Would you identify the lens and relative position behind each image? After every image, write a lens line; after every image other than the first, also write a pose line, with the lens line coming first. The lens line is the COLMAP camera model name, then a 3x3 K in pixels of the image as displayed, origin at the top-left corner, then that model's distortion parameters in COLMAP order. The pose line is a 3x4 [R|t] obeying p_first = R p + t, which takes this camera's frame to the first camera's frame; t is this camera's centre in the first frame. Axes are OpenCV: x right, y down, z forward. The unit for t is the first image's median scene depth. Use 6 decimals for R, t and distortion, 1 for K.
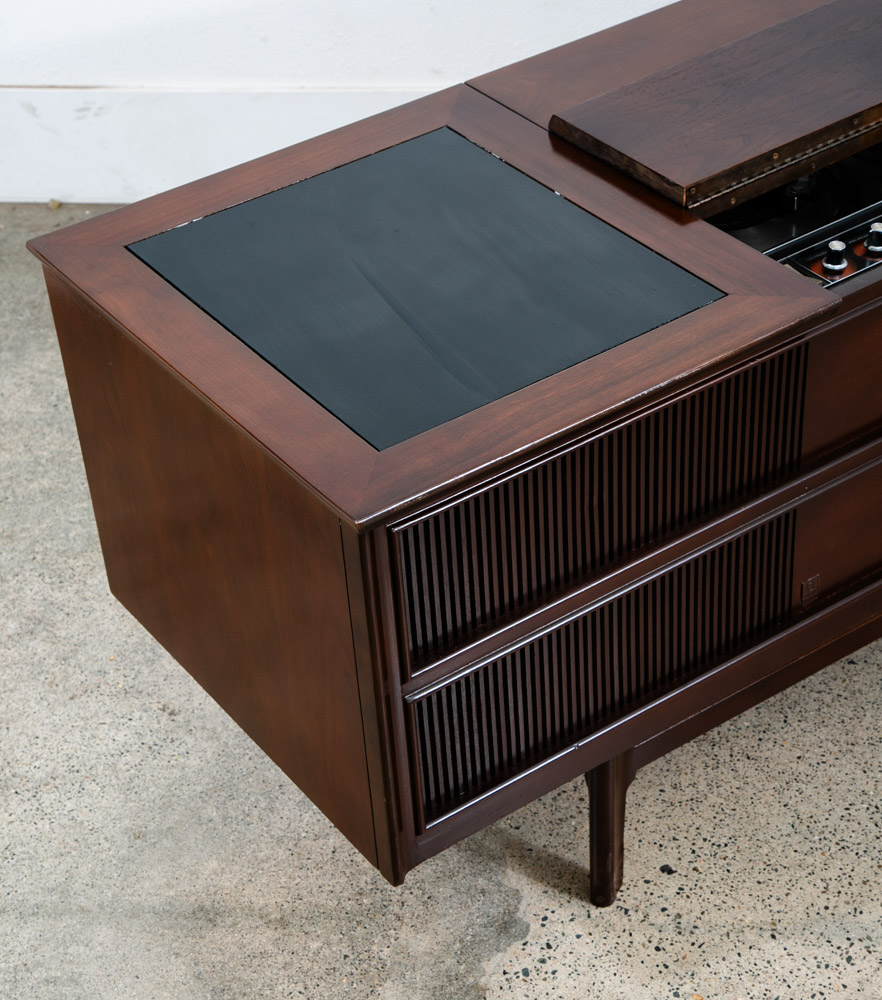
lens RADIAL K [[2083.5, 0, 444.2], [0, 2083.5, 568.6], [0, 0, 1]] dist [0.204788, 0.000000]
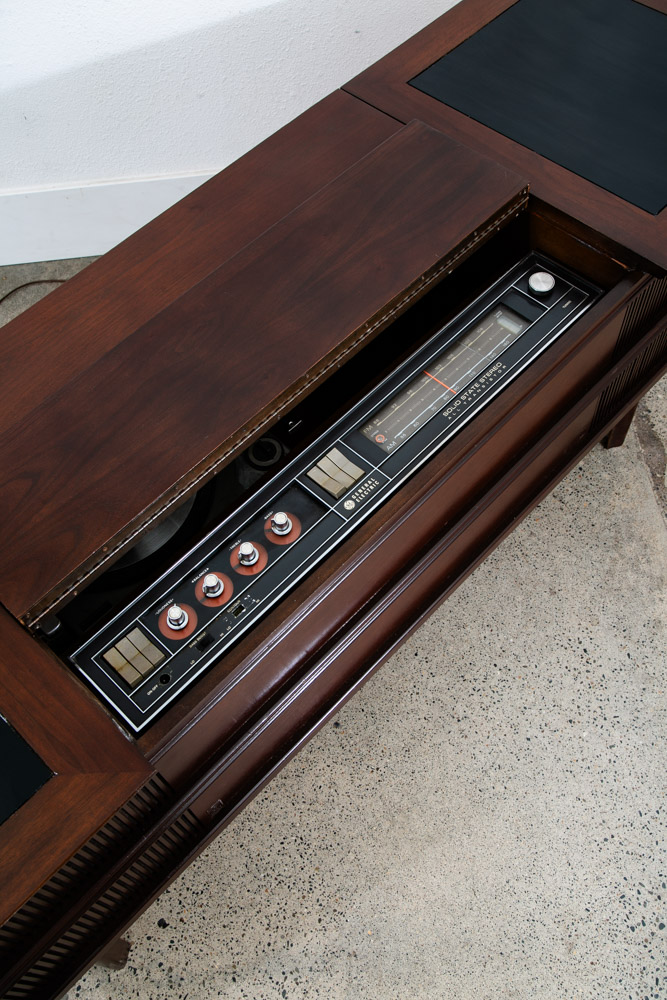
lens RADIAL K [[936.7, 0, 333.7], [0, 936.7, 509.8], [0, 0, 1]] dist [0.010745, 0.000000]
pose [[0.982353, -0.162405, 0.092773, 0.212424], [0.119537, 0.926653, 0.356404, -0.344332], [-0.143850, -0.339025, 0.929715, 0.485382]]
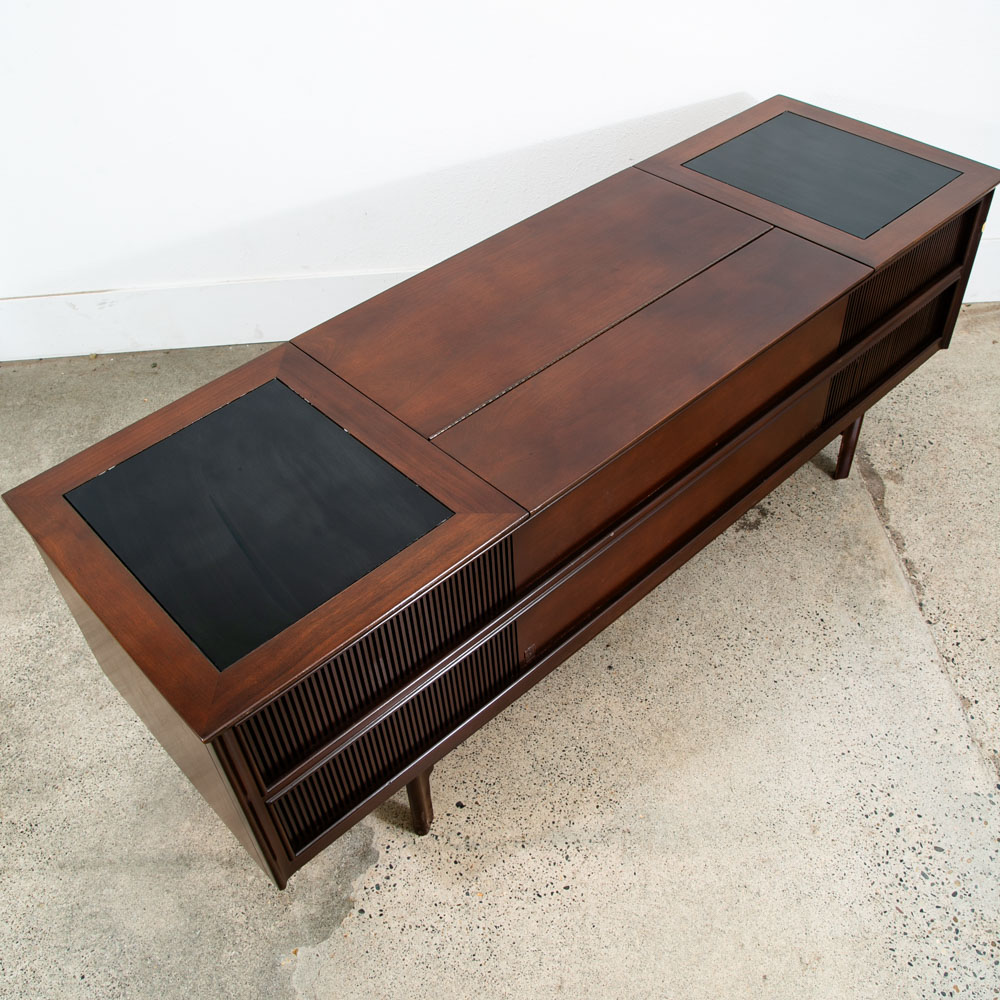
lens RADIAL K [[1036.6, 0, 497.8], [0, 1036.6, 512.7], [0, 0, 1]] dist [-0.099695, 0.000000]
pose [[0.991279, -0.086718, 0.099222, 0.076357], [0.075906, 0.991250, 0.107985, -0.175982], [-0.107718, -0.099512, 0.989189, 0.214363]]
